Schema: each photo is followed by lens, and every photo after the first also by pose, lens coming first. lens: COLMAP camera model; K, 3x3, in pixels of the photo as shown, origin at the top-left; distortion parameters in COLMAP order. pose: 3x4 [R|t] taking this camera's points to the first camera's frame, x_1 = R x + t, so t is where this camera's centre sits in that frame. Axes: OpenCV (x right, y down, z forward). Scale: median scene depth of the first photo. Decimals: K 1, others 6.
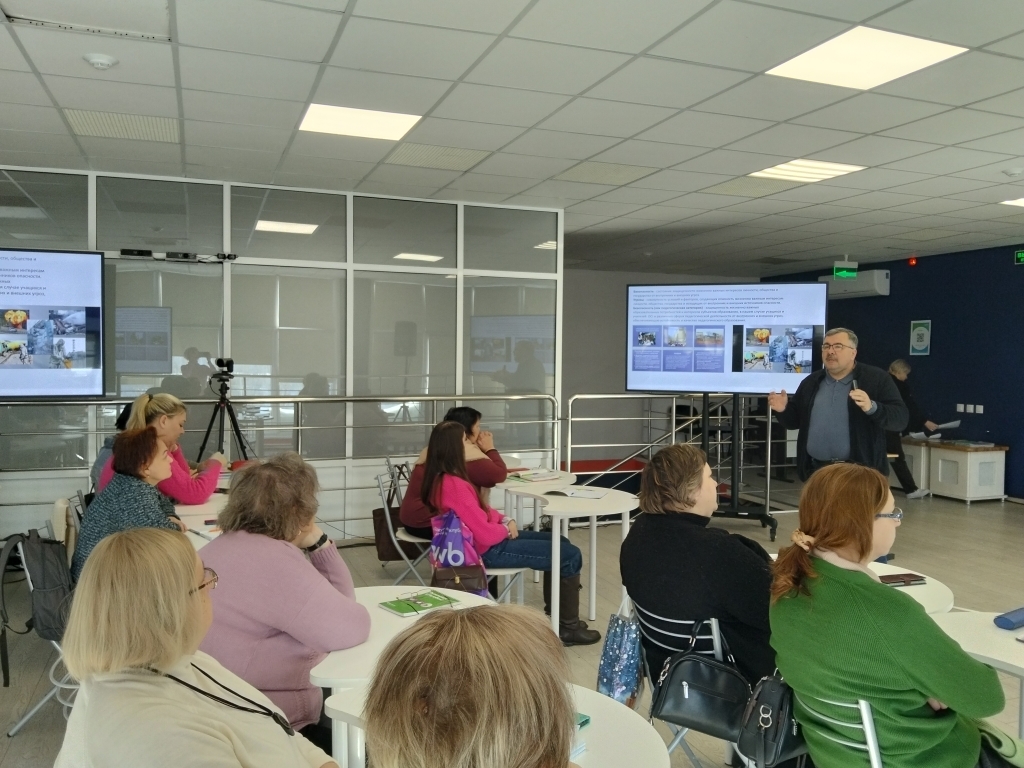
lens RADIAL K [[851.2, 0, 507.3], [0, 851.2, 386.4], [0, 0, 1]] dist [0.055062, -0.076431]
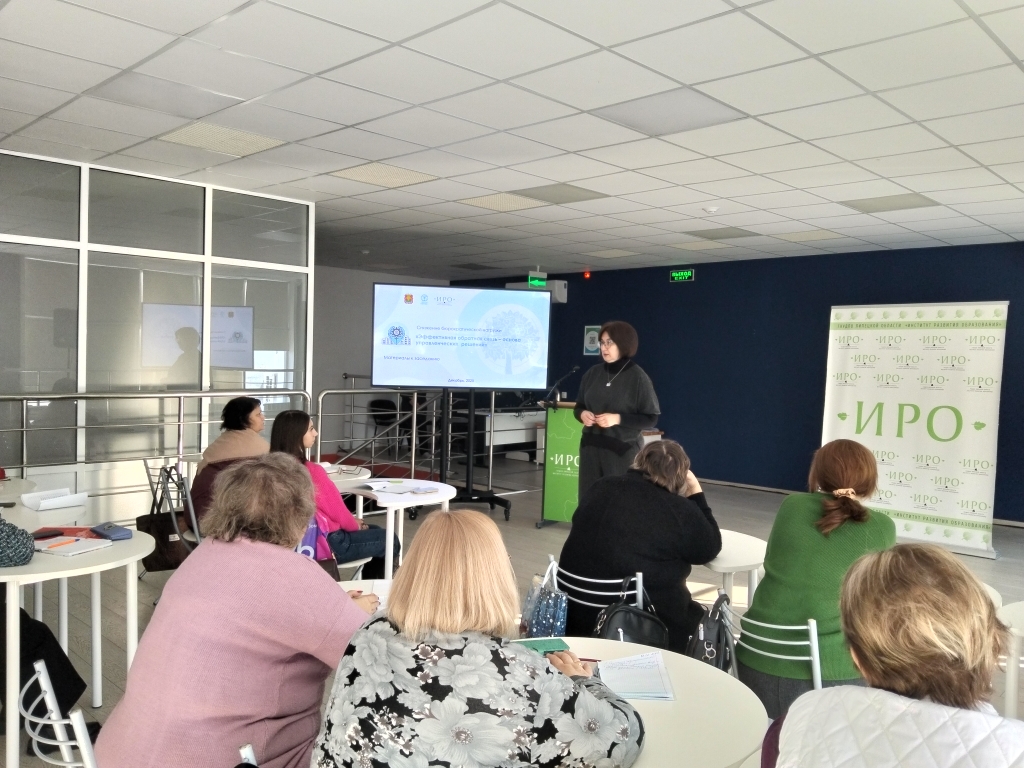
lens RADIAL K [[851.2, 0, 514.2], [0, 851.2, 389.7], [0, 0, 1]] dist [0.055062, -0.076431]
pose [[0.891014, -0.005355, 0.453945, -0.174847], [0.001106, 0.999953, 0.009625, 0.000019], [-0.453975, -0.008074, 0.890978, 0.007859]]
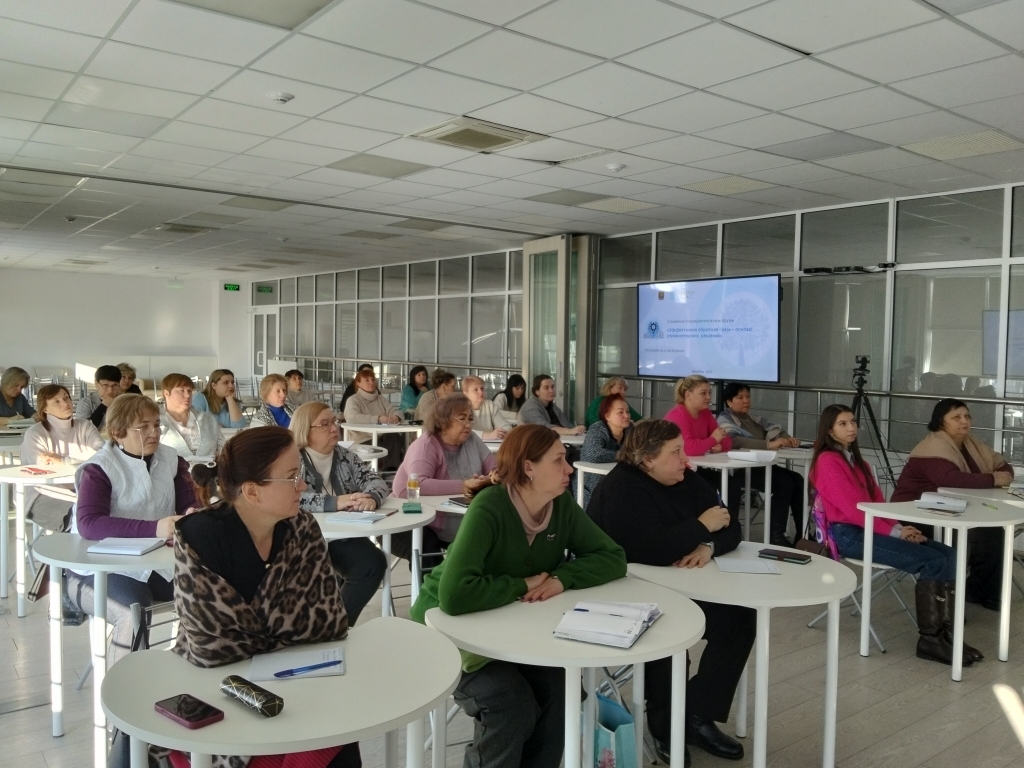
lens RADIAL K [[851.2, 0, 513.6], [0, 851.2, 380.1], [0, 0, 1]] dist [0.055062, -0.076431]
pose [[0.305113, 0.038891, -0.951522, 0.765761], [-0.057253, 0.998108, 0.022437, 0.002037], [0.950593, 0.047632, 0.306763, 0.247912]]
